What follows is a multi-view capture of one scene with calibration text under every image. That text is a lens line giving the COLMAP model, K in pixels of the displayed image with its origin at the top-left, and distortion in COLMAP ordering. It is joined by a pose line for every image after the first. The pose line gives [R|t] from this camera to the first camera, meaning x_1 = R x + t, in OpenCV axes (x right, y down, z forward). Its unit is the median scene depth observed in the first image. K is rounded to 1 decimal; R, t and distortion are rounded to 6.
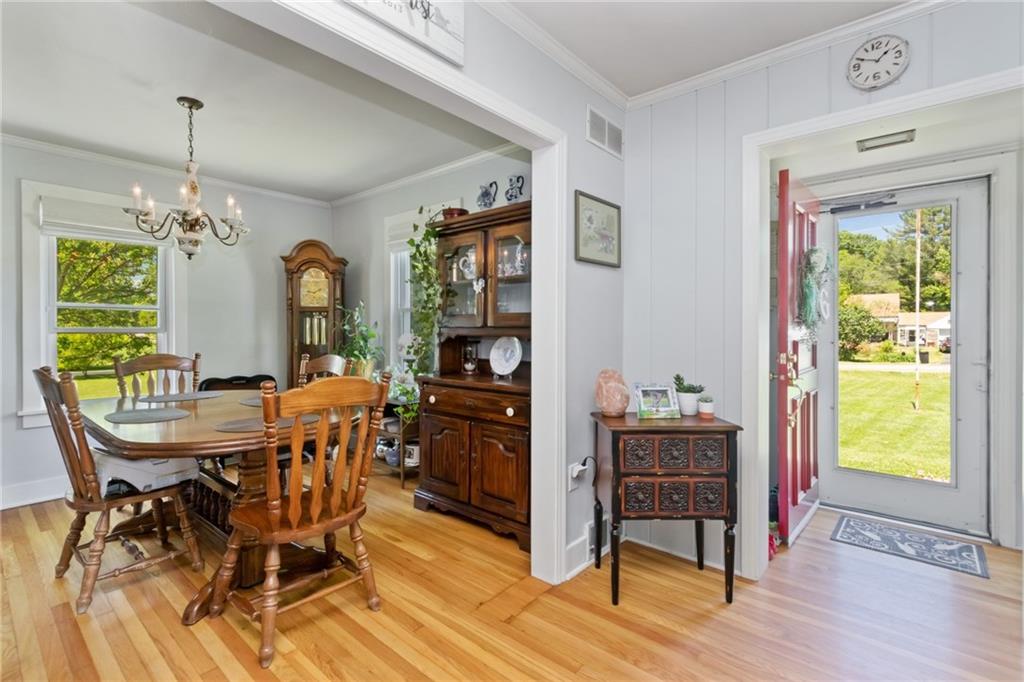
lens RADIAL K [[478.6, 0, 500.3], [0, 478.6, 333.5], [0, 0, 1]] dist [-0.000377, -0.001690]
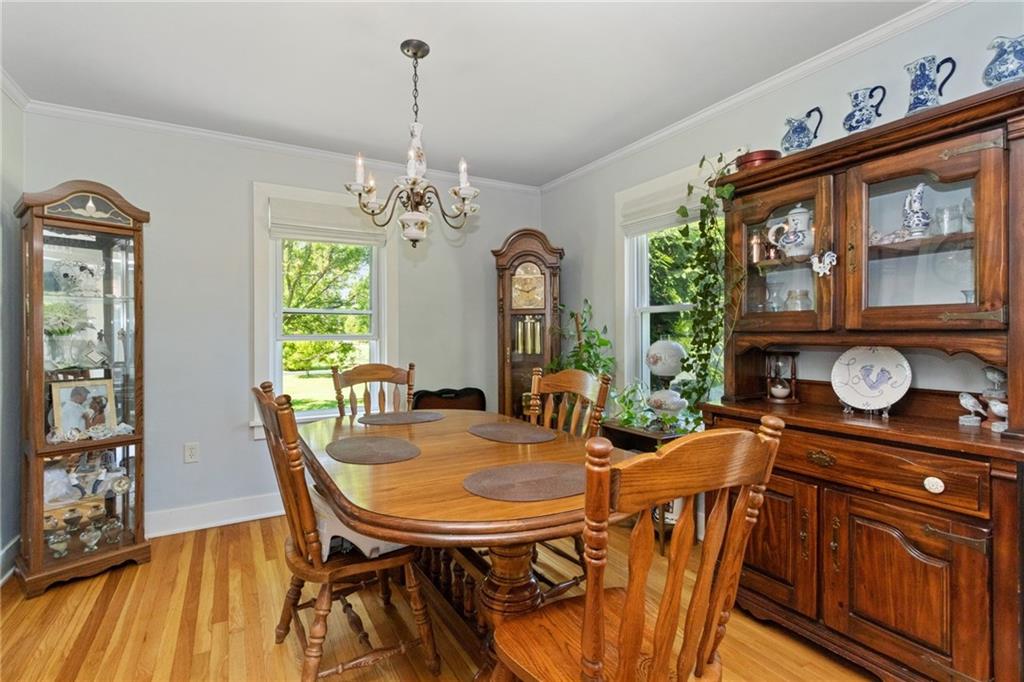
lens RADIAL K [[477.7, 0, 492.7], [0, 477.7, 335.7], [0, 0, 1]] dist [-0.000149, 0.000192]
pose [[0.940737, -0.003834, -0.339114, -0.217422], [0.001349, 0.999970, -0.007564, -0.002655], [0.339133, 0.006659, 0.940715, 0.252915]]
